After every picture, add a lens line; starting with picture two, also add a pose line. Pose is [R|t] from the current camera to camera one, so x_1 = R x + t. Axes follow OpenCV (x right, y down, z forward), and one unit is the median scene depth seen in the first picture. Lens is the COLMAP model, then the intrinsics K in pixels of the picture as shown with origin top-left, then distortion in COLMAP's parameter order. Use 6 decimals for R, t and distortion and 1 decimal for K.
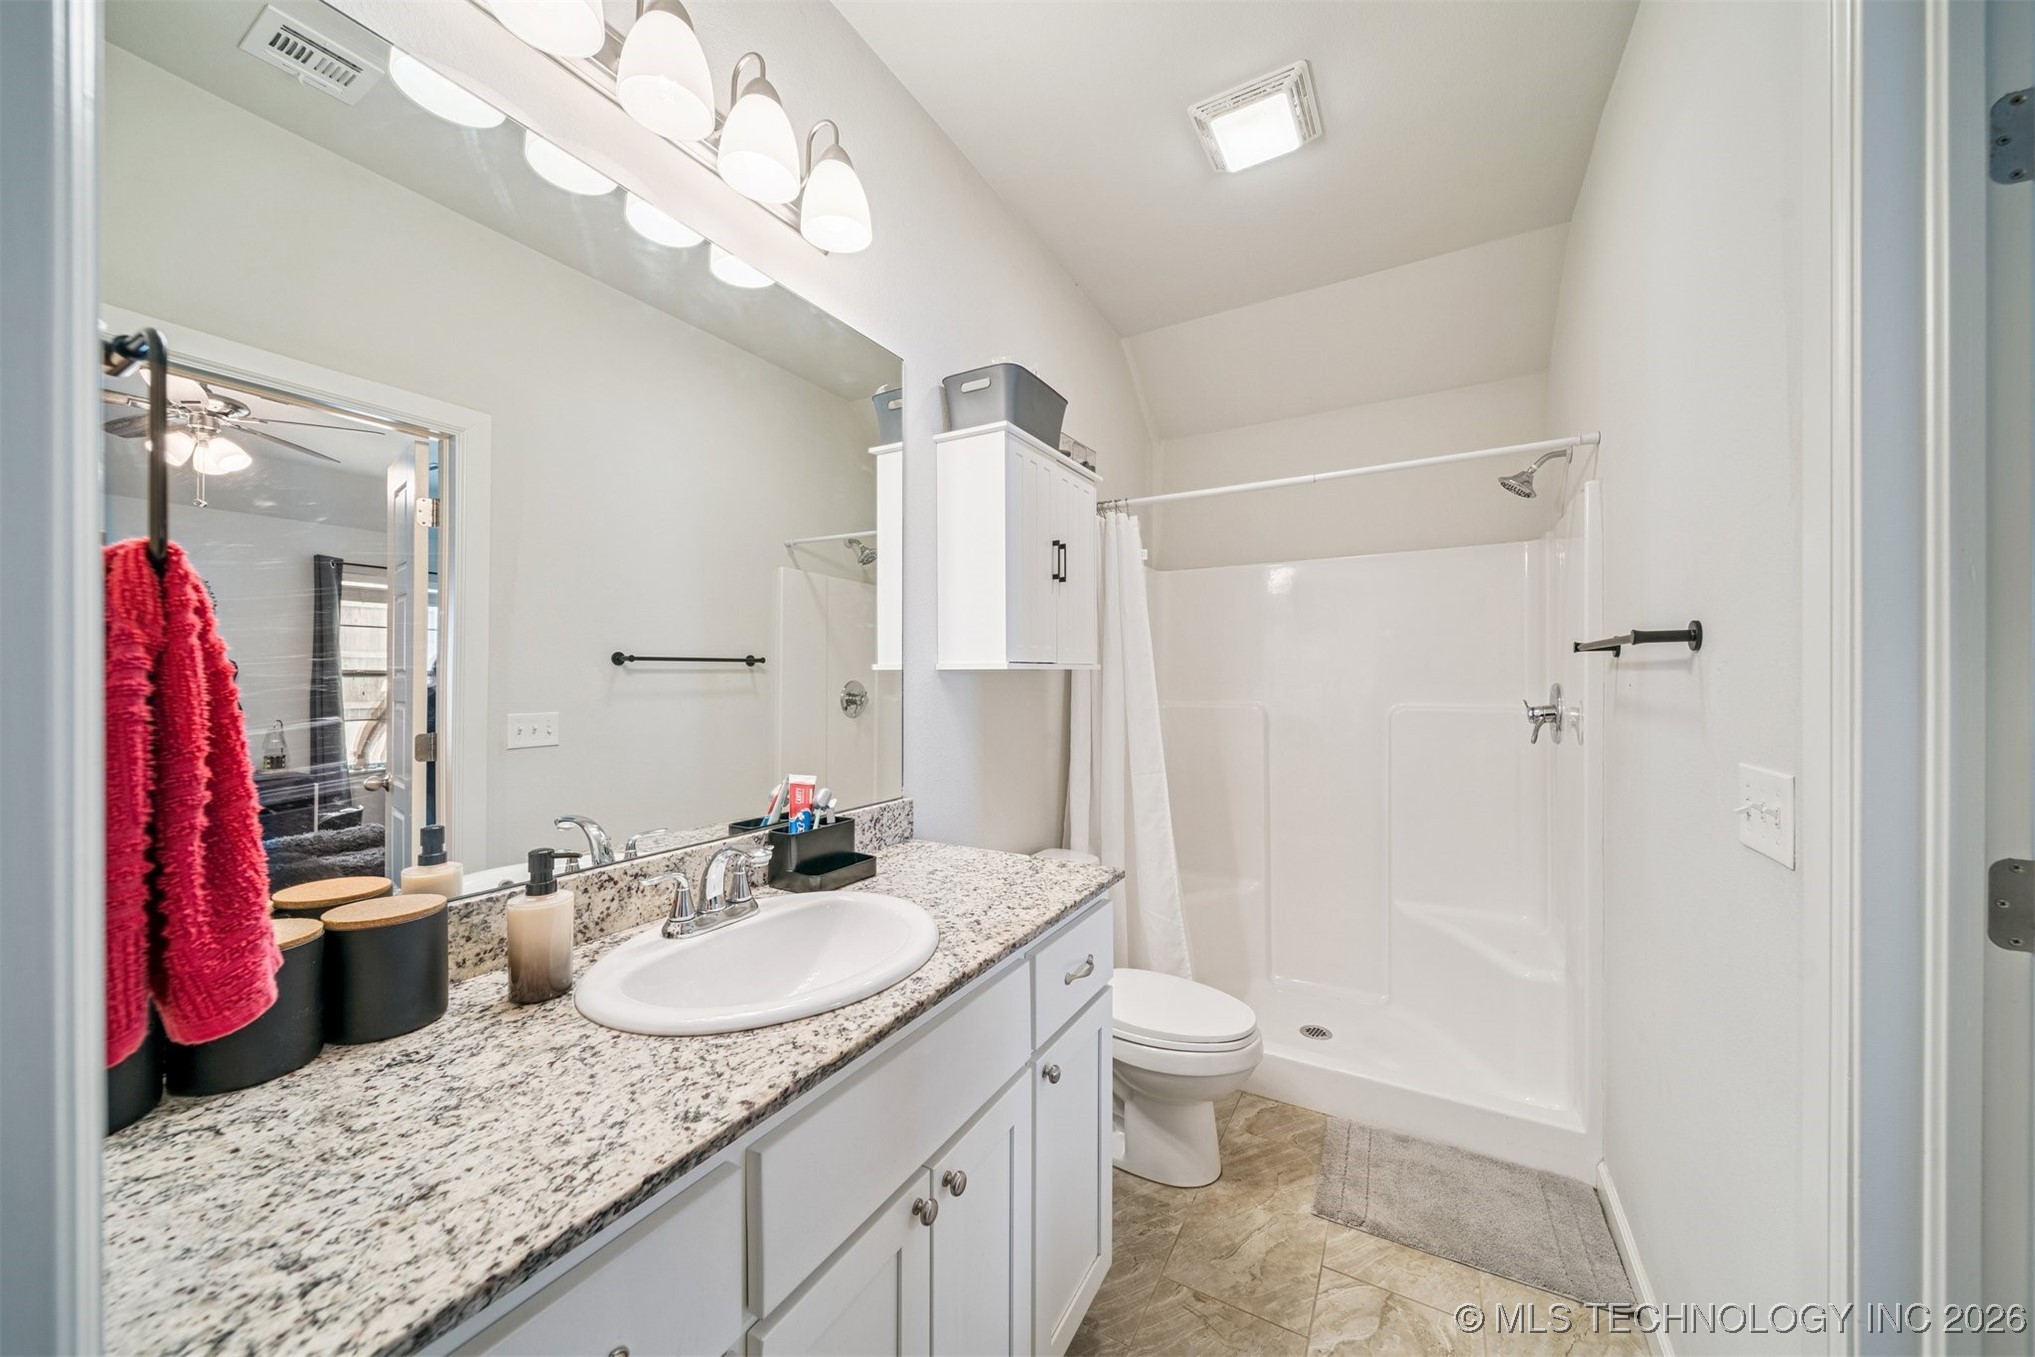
lens RADIAL K [[713.2, 0, 1007.9], [0, 713.2, 679.8], [0, 0, 1]] dist [-0.002449, -0.000298]
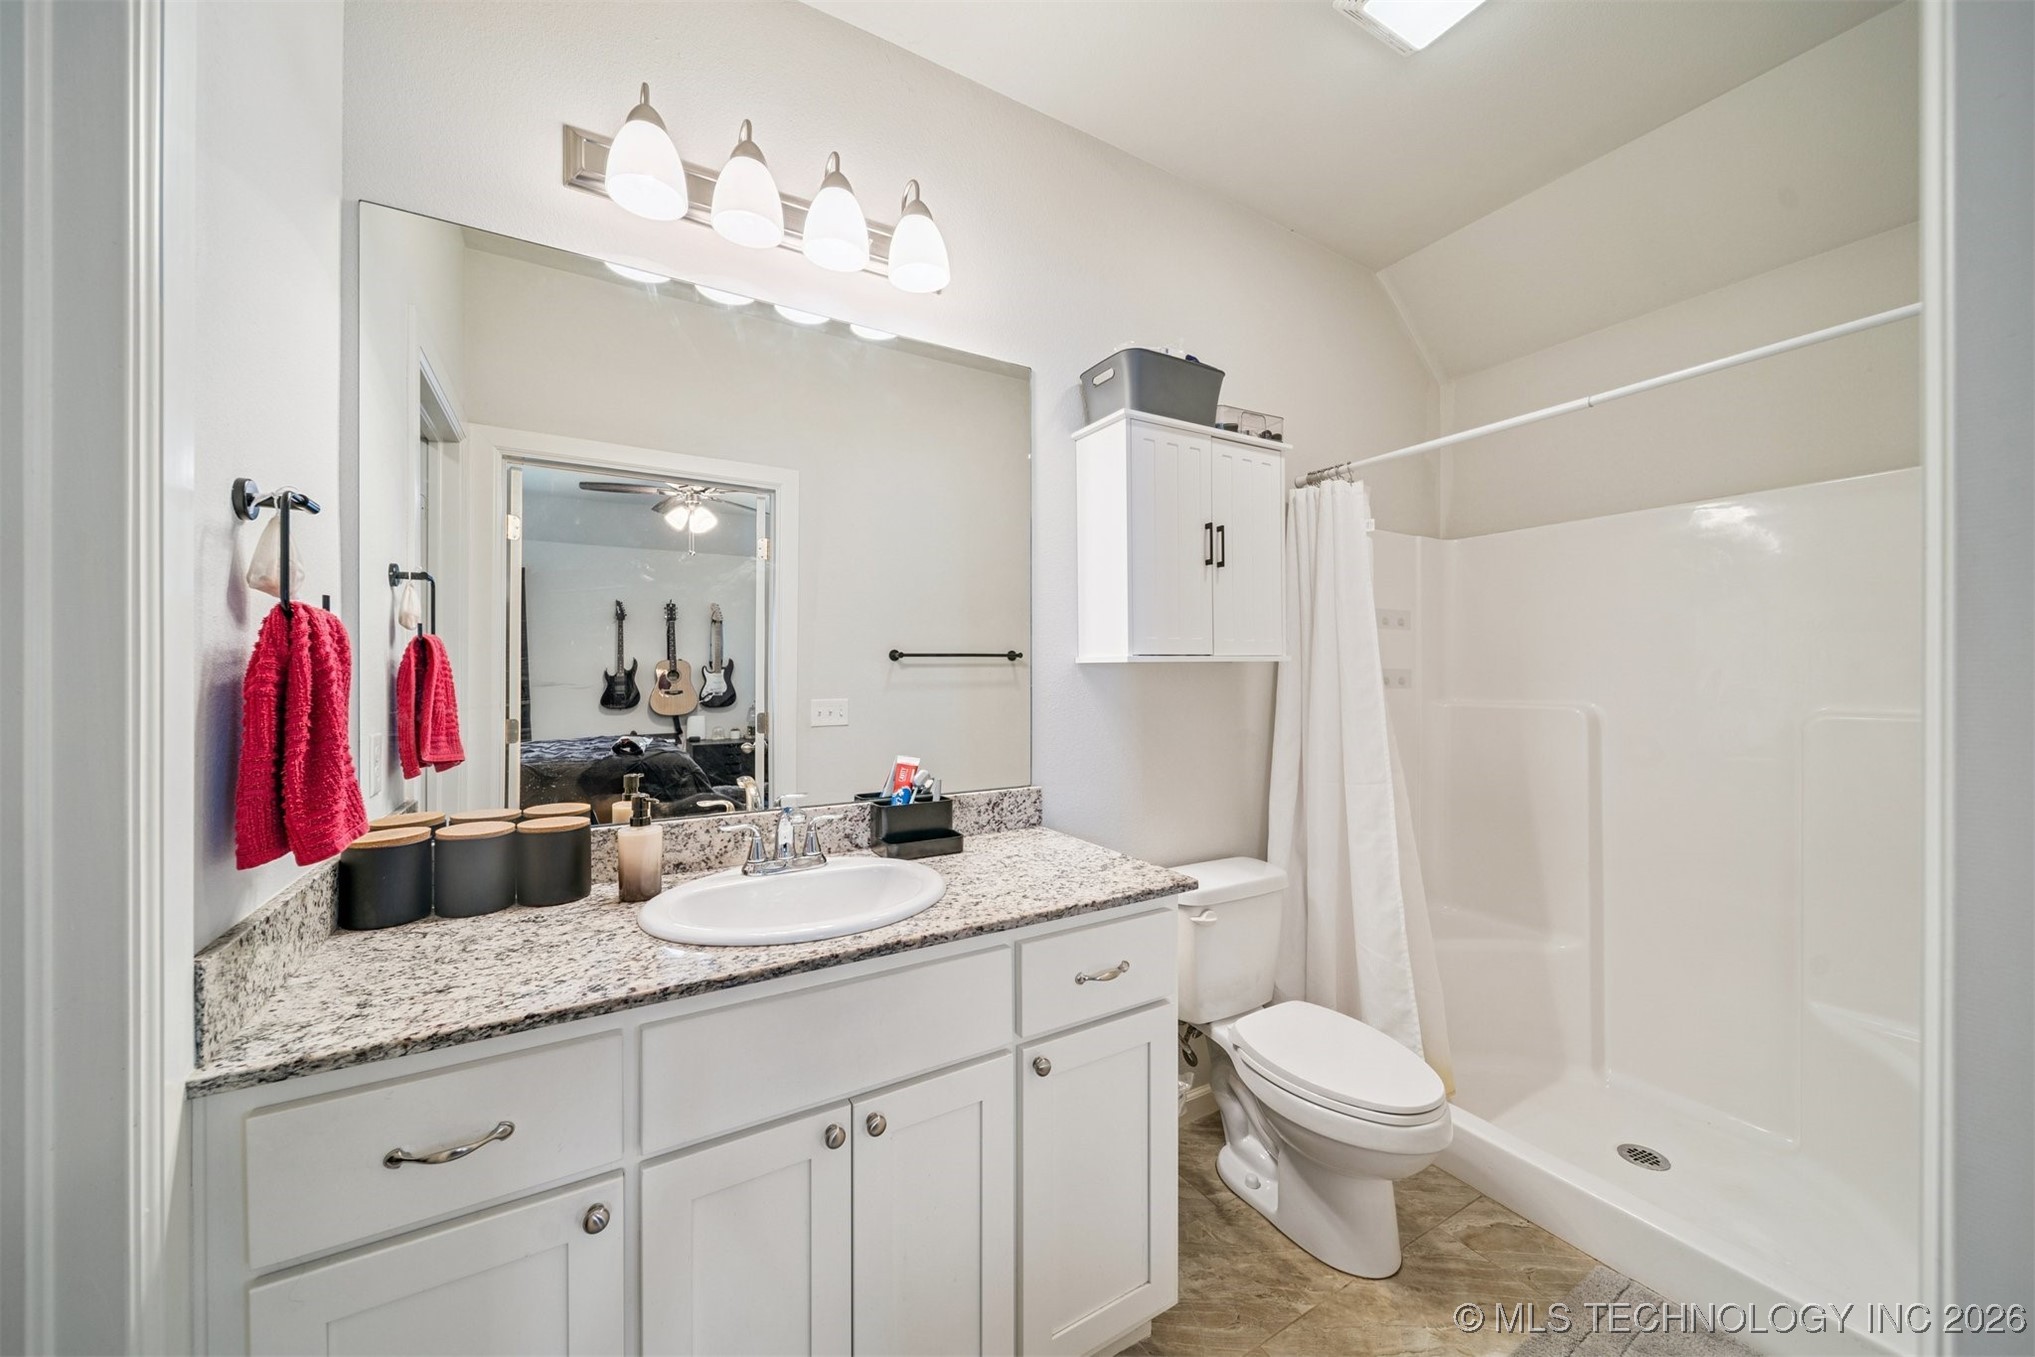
lens RADIAL K [[713.2, 0, 1000.2], [0, 713.2, 673.4], [0, 0, 1]] dist [-0.002449, -0.000298]
pose [[0.869851, 0.000460, -0.493314, 0.439604], [-0.000057, 1.000000, 0.000831, -0.001146], [0.493315, -0.000695, 0.869851, 0.085729]]
